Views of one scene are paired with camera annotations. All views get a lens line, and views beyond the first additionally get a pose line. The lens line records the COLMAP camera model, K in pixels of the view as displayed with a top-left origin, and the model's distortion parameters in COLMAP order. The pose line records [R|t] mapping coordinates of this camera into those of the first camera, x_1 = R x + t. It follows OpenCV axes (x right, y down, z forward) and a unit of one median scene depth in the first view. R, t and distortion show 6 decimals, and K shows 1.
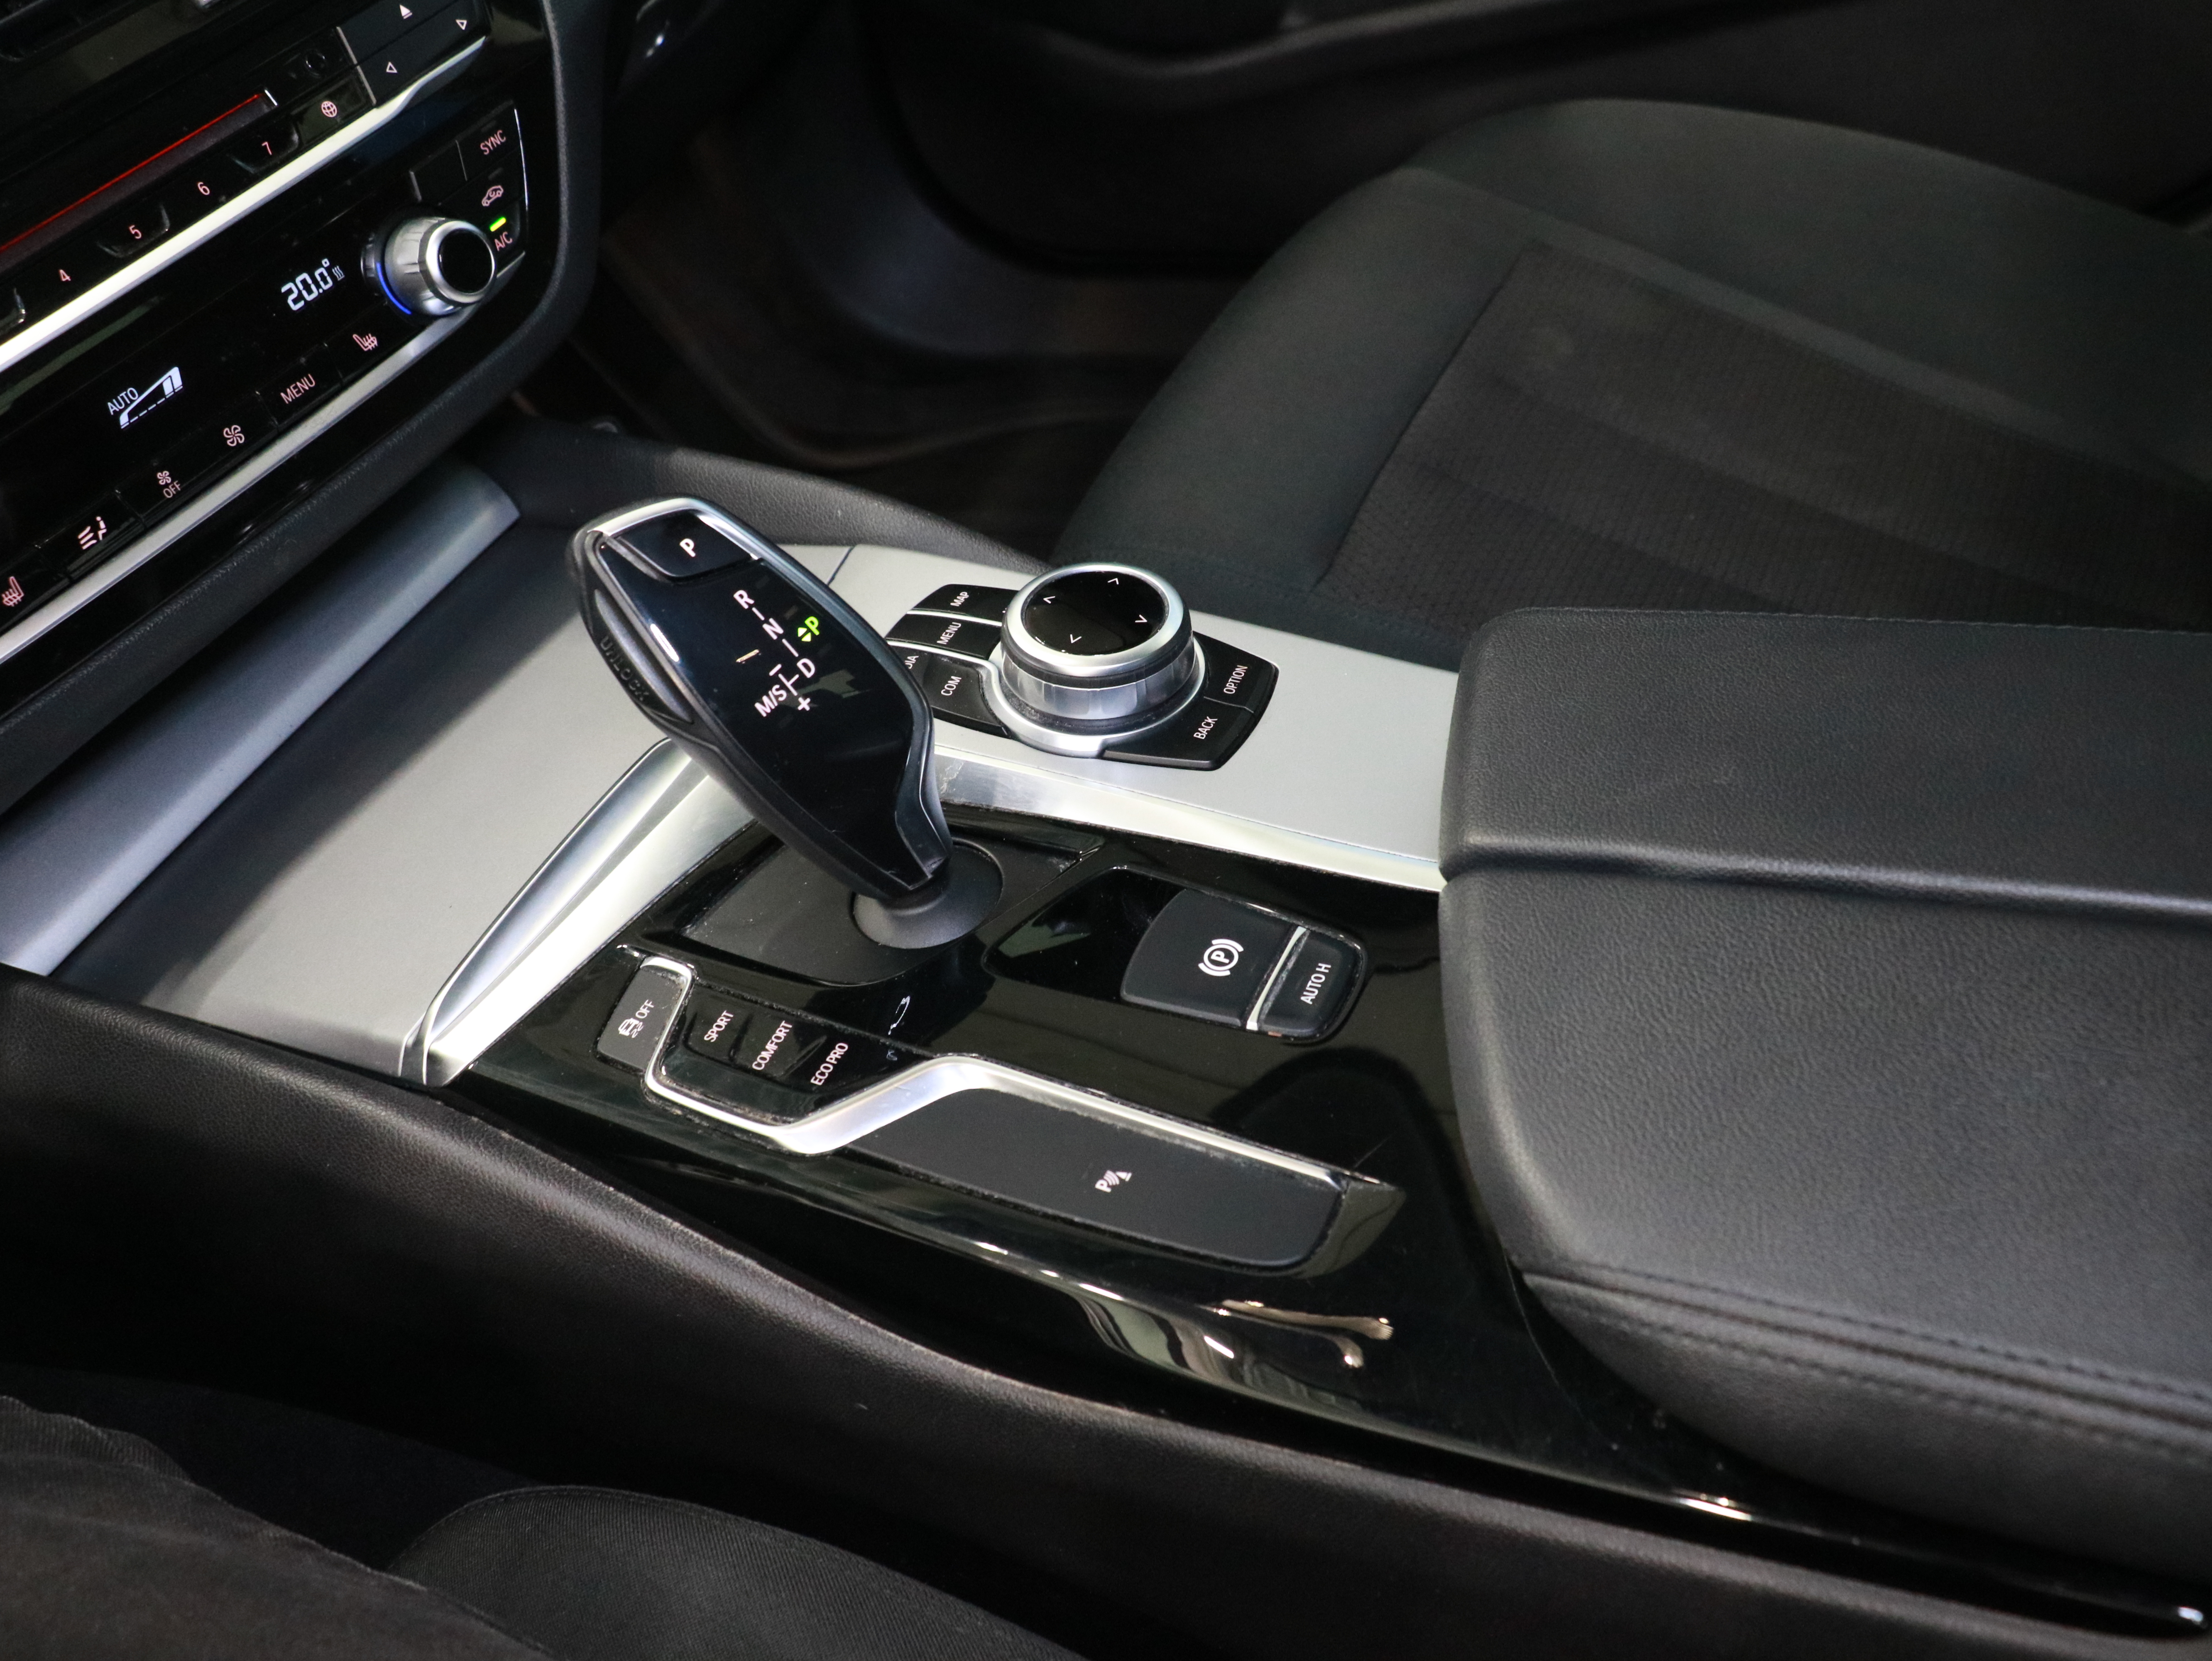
lens RADIAL K [[1989.3, 0, 1106.0], [0, 1989.3, 830.5], [0, 0, 1]] dist [-0.012820, -0.005897]
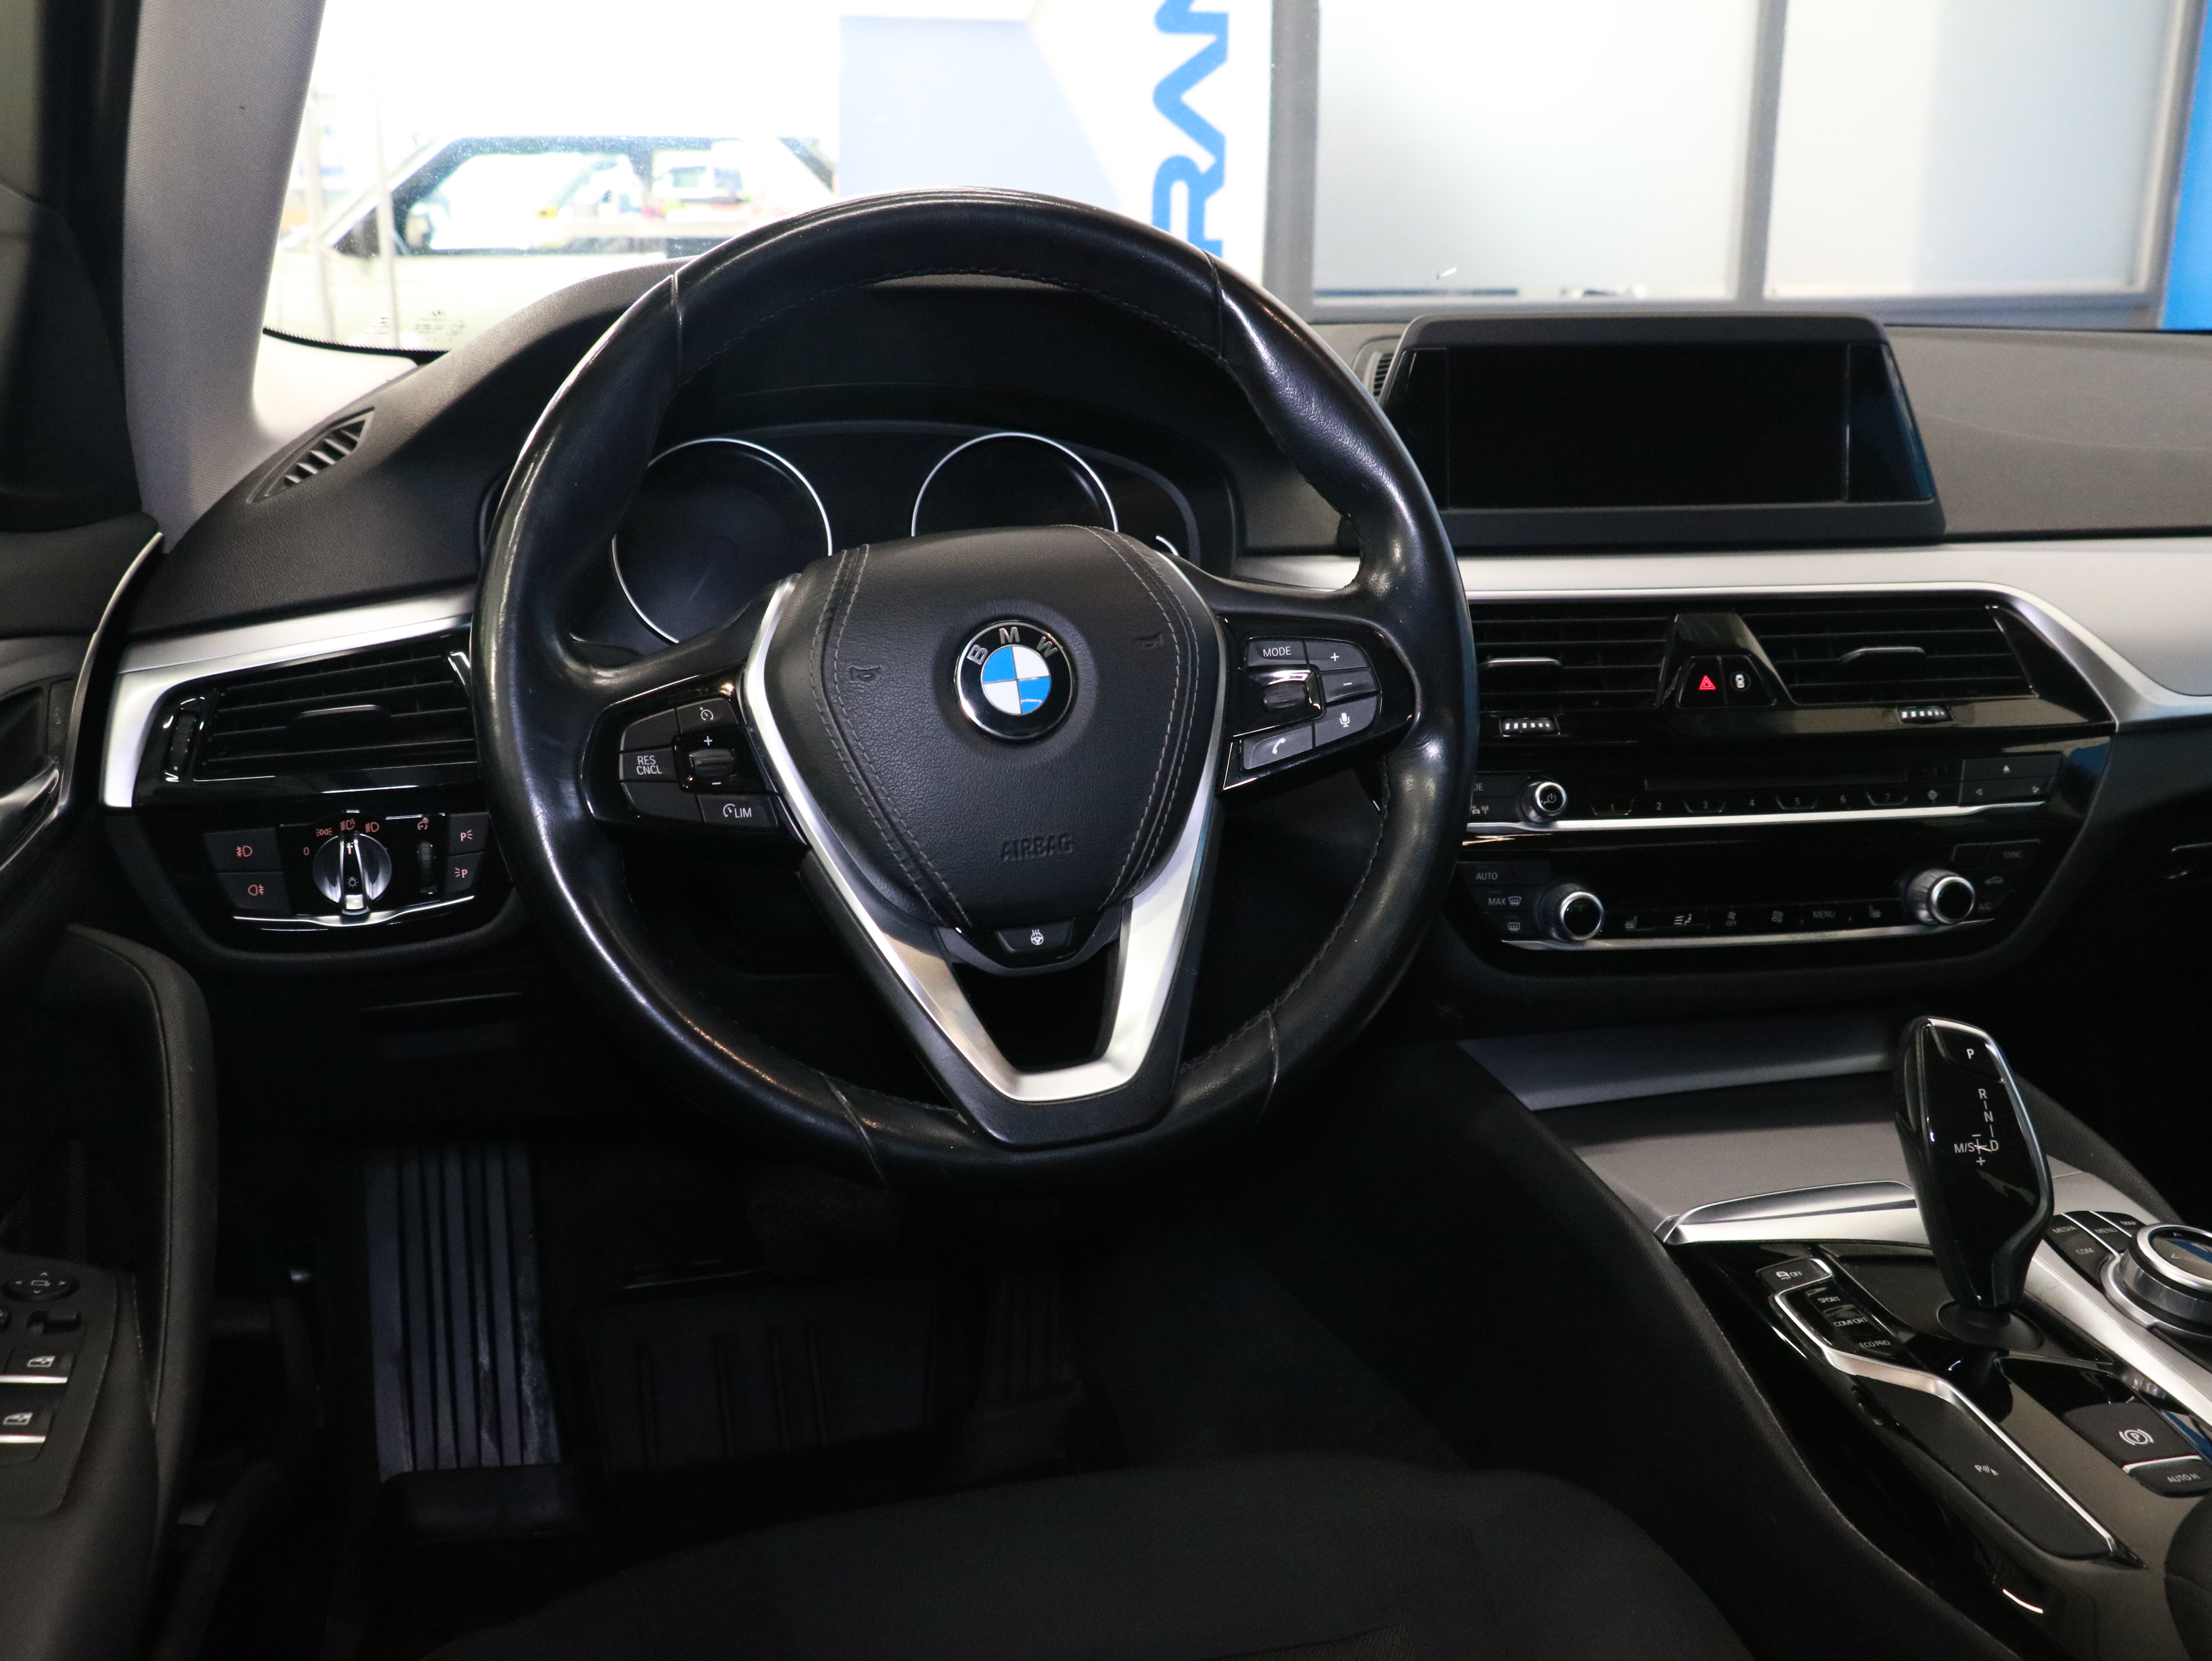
lens RADIAL K [[2157.4, 0, 1106.0], [0, 2157.4, 830.5], [0, 0, 1]] dist [0.019616, 0.018393]
pose [[0.648057, 0.405045, -0.644951, 0.371363], [-0.613431, 0.779496, -0.126843, 0.342403], [0.451359, 0.477834, 0.753624, -0.733880]]
